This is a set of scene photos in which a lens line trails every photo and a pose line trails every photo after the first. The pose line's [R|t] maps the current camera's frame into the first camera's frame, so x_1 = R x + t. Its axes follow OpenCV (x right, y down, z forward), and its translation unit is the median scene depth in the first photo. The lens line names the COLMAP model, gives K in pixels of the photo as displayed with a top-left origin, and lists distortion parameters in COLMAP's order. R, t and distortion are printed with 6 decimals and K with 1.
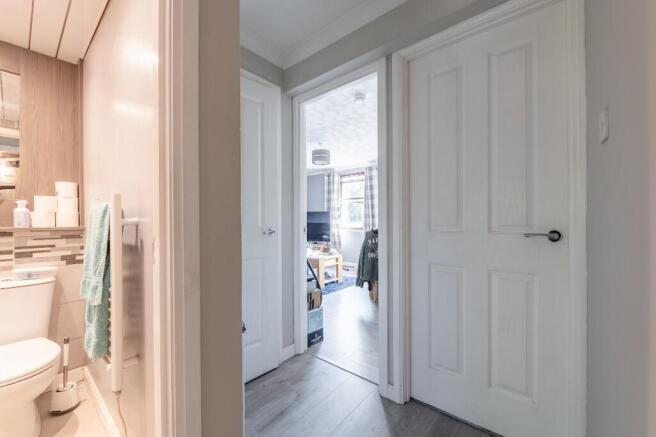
lens RADIAL K [[258.8, 0, 328.1], [0, 258.8, 221.3], [0, 0, 1]] dist [0.000019, -0.002291]
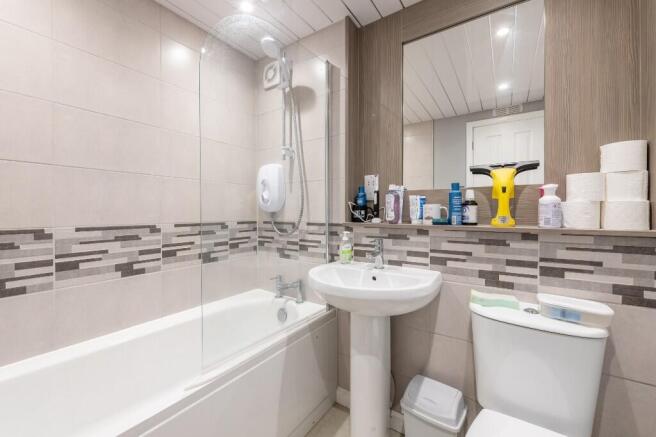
lens RADIAL K [[258.8, 0, 325.4], [0, 258.8, 213.5], [0, 0, 1]] dist [0.000019, -0.002291]
pose [[0.074459, 0.013488, -0.997133, -0.595244], [-0.002521, 0.999908, 0.013337, -0.016670], [0.997221, 0.001521, 0.074486, 0.405482]]
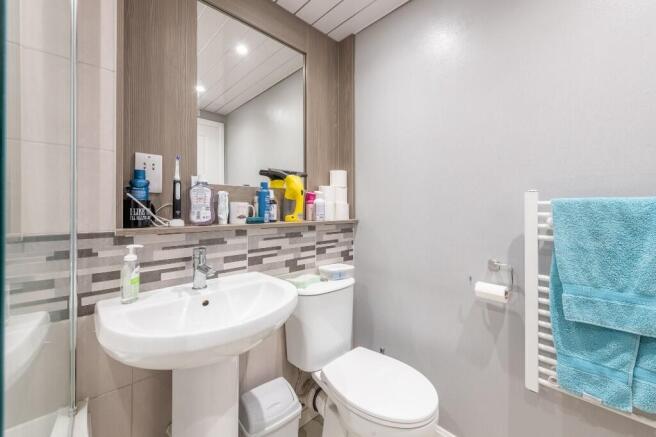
lens RADIAL K [[258.8, 0, 329.9], [0, 258.8, 213.2], [0, 0, 1]] dist [0.000019, -0.002291]
pose [[0.991530, 0.006503, -0.129718, -1.012644], [-0.004913, 0.999909, 0.012571, -0.013986], [0.129788, -0.011827, 0.991471, 0.097660]]
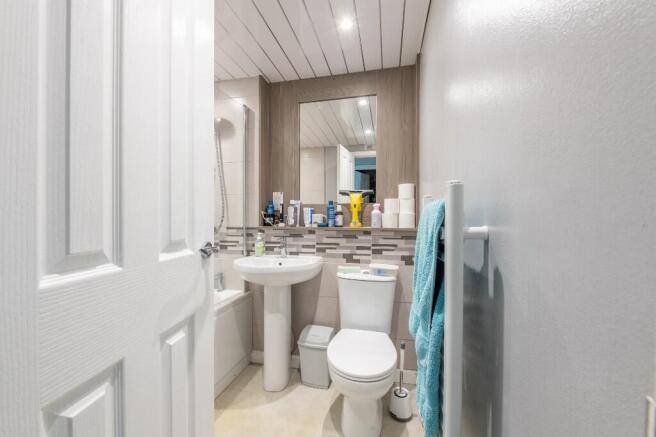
lens RADIAL K [[258.8, 0, 322.8], [0, 258.8, 219.7], [0, 0, 1]] dist [0.000019, -0.002291]
pose [[0.428978, 0.009798, -0.903262, -0.251256], [-0.007154, 0.999947, 0.007450, -0.017068], [0.903287, 0.003266, 0.429025, 0.289559]]
